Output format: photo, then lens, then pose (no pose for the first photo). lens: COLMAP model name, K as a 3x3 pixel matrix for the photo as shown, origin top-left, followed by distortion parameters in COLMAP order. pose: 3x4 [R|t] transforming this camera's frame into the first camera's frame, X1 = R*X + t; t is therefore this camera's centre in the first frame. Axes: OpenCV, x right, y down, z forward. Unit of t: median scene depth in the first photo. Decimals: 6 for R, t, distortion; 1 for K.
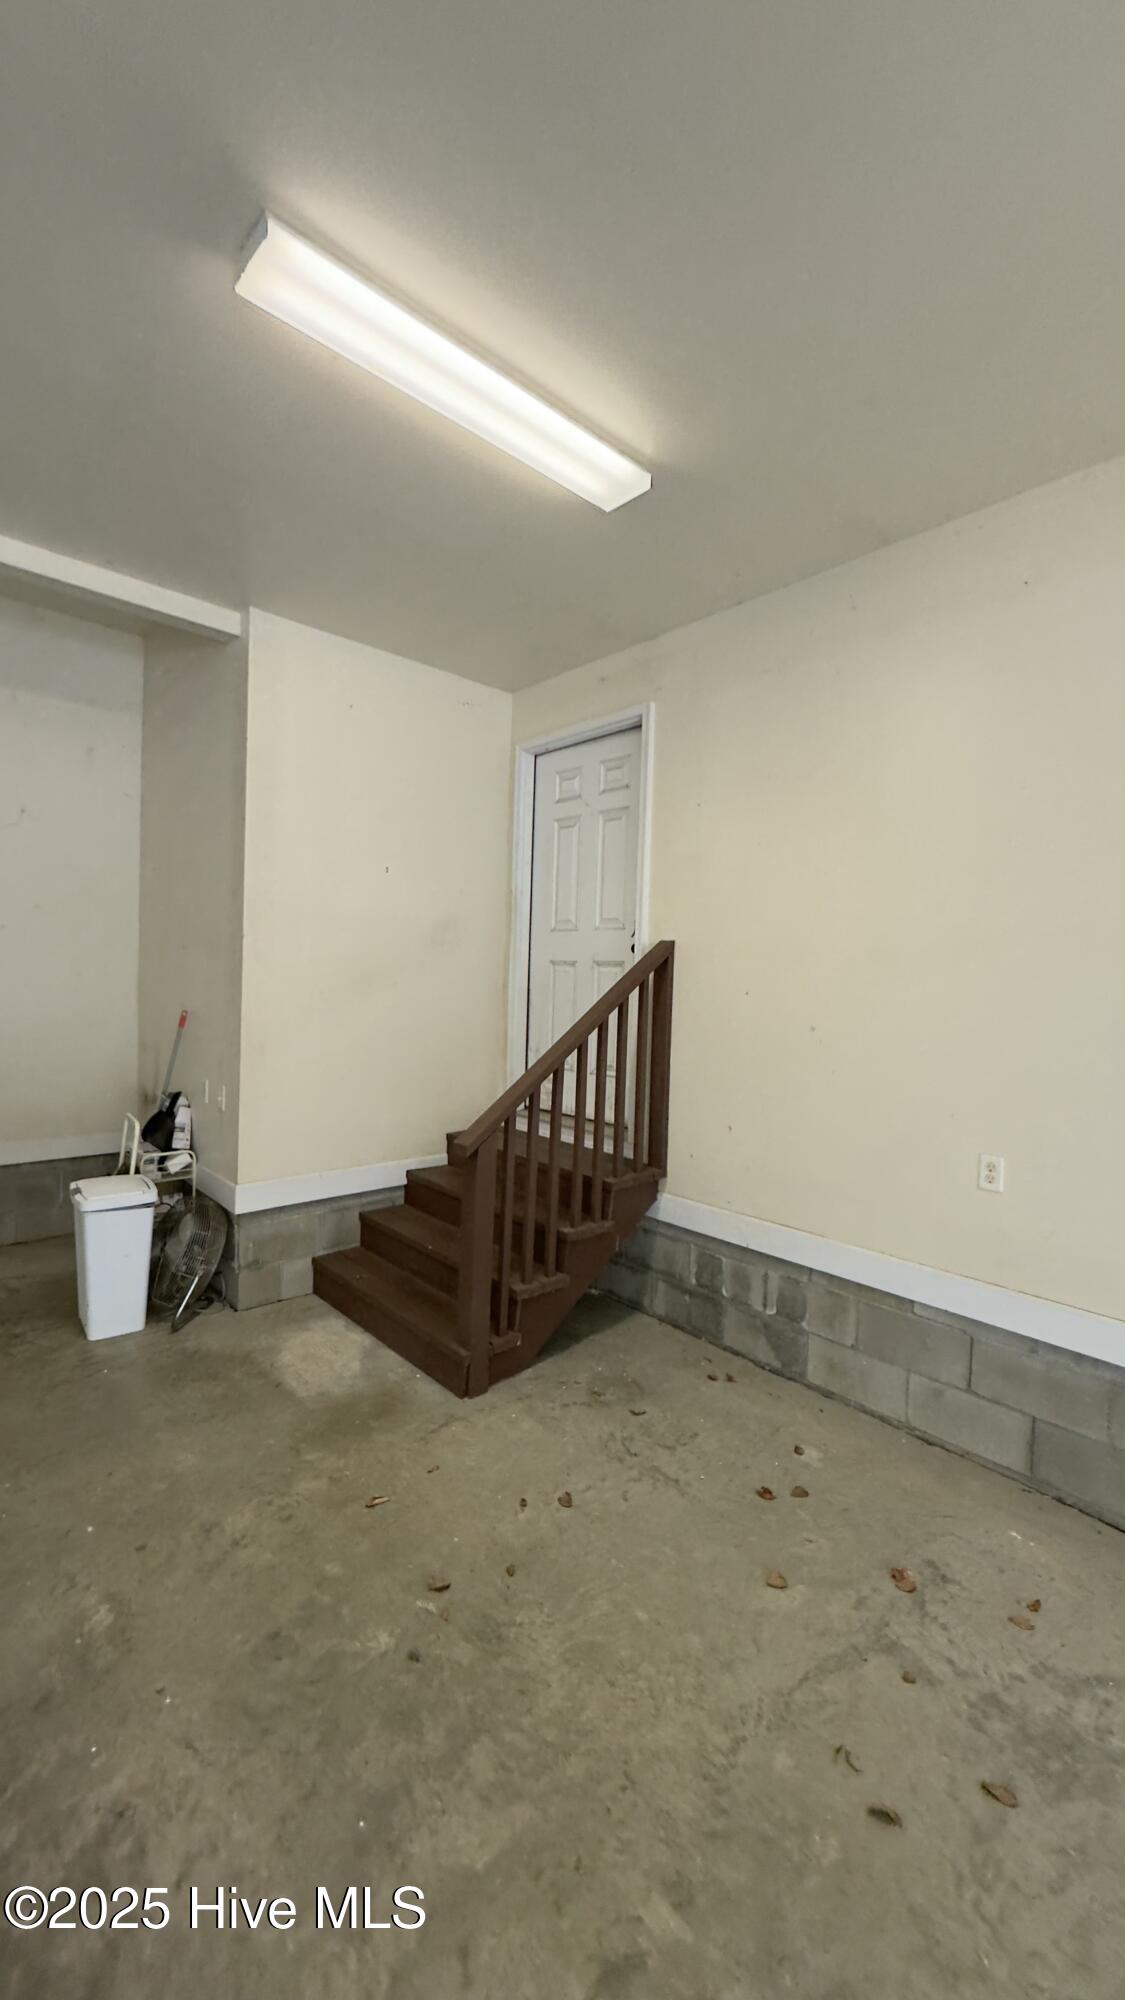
lens RADIAL K [[782.8, 0, 562.5], [0, 782.8, 1000.0], [0, 0, 1]] dist [0.000284, -0.000003]
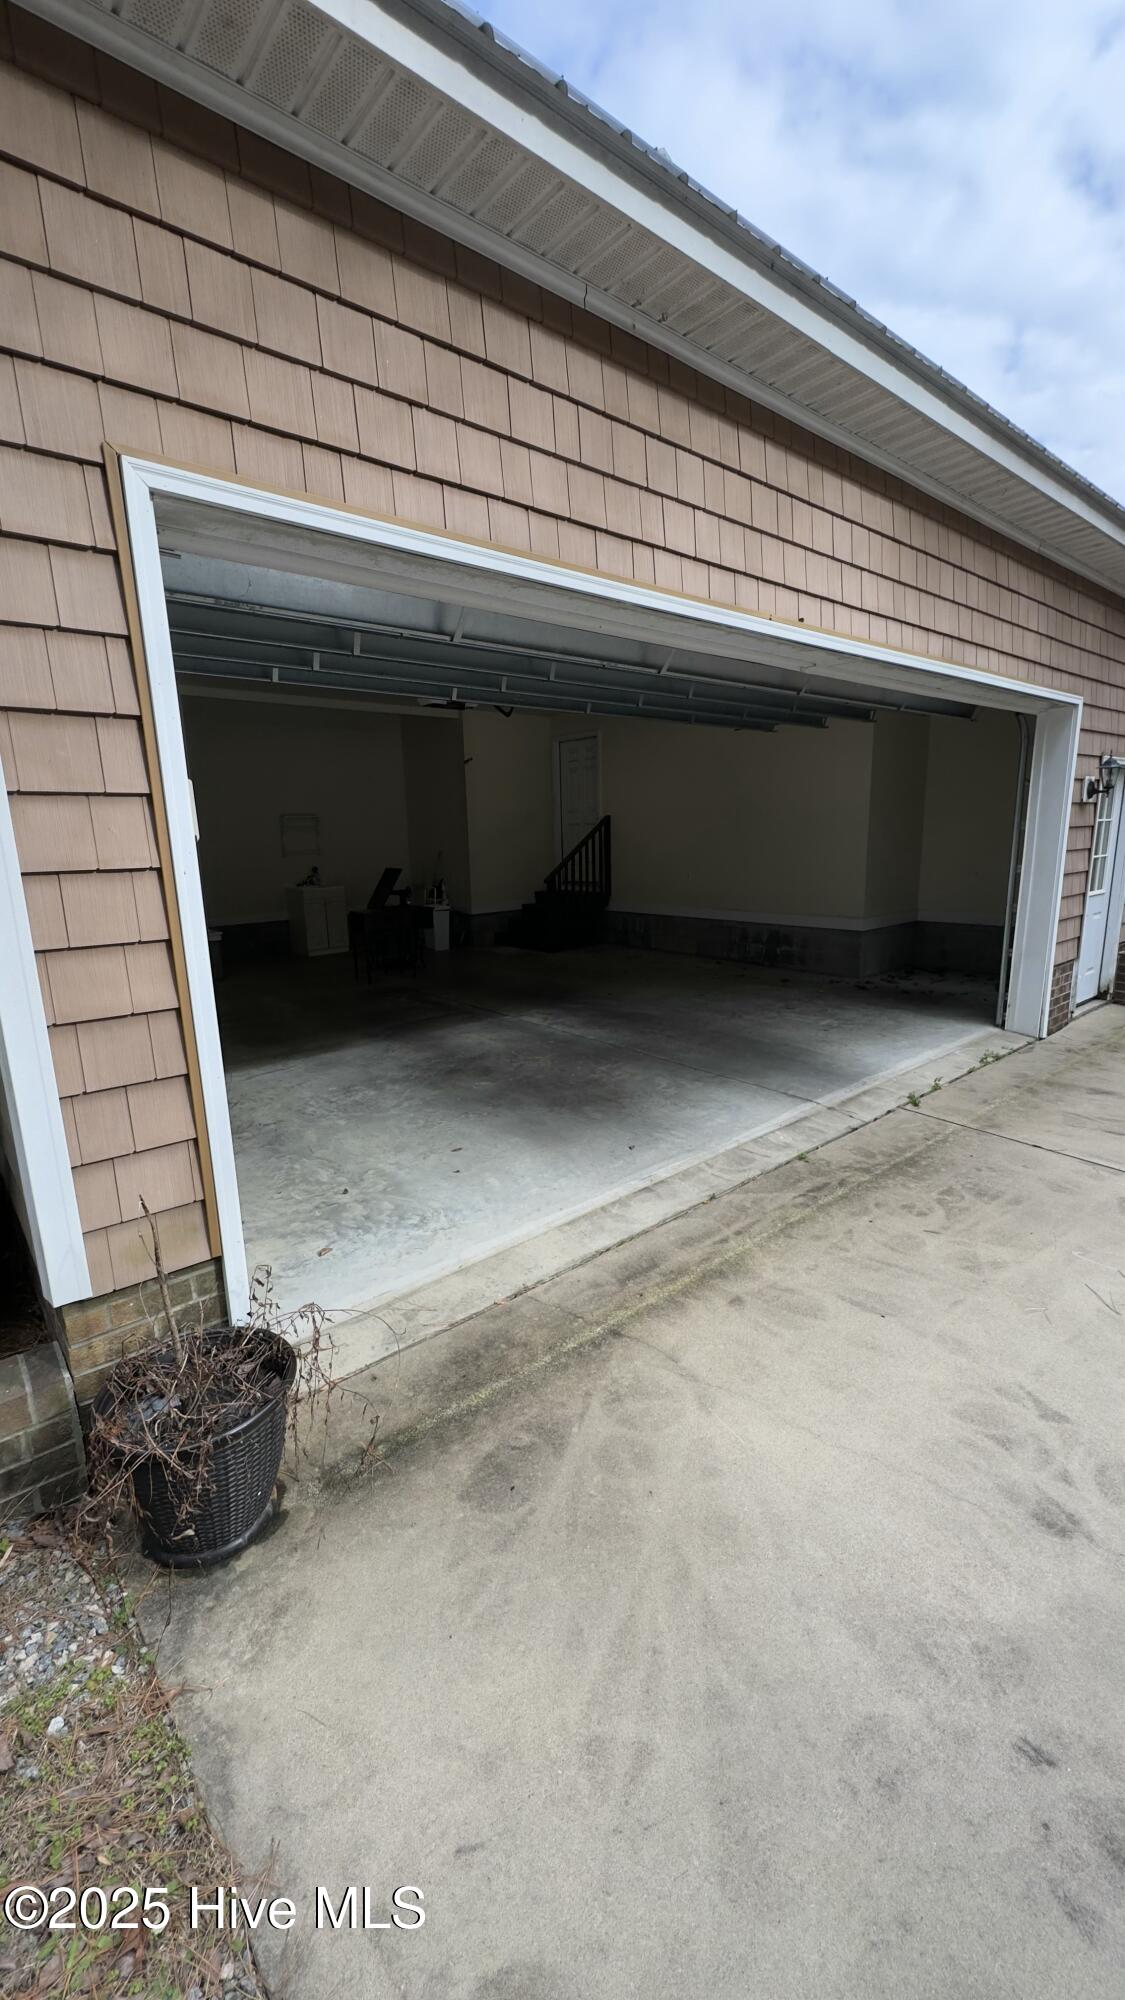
lens RADIAL K [[782.8, 0, 562.5], [0, 782.8, 1000.0], [0, 0, 1]] dist [0.000284, -0.000003]
pose [[0.997407, -0.051350, -0.050415, 0.076887], [0.059193, 0.983841, 0.168978, 0.104148], [0.040923, -0.171524, 0.984330, -2.060775]]
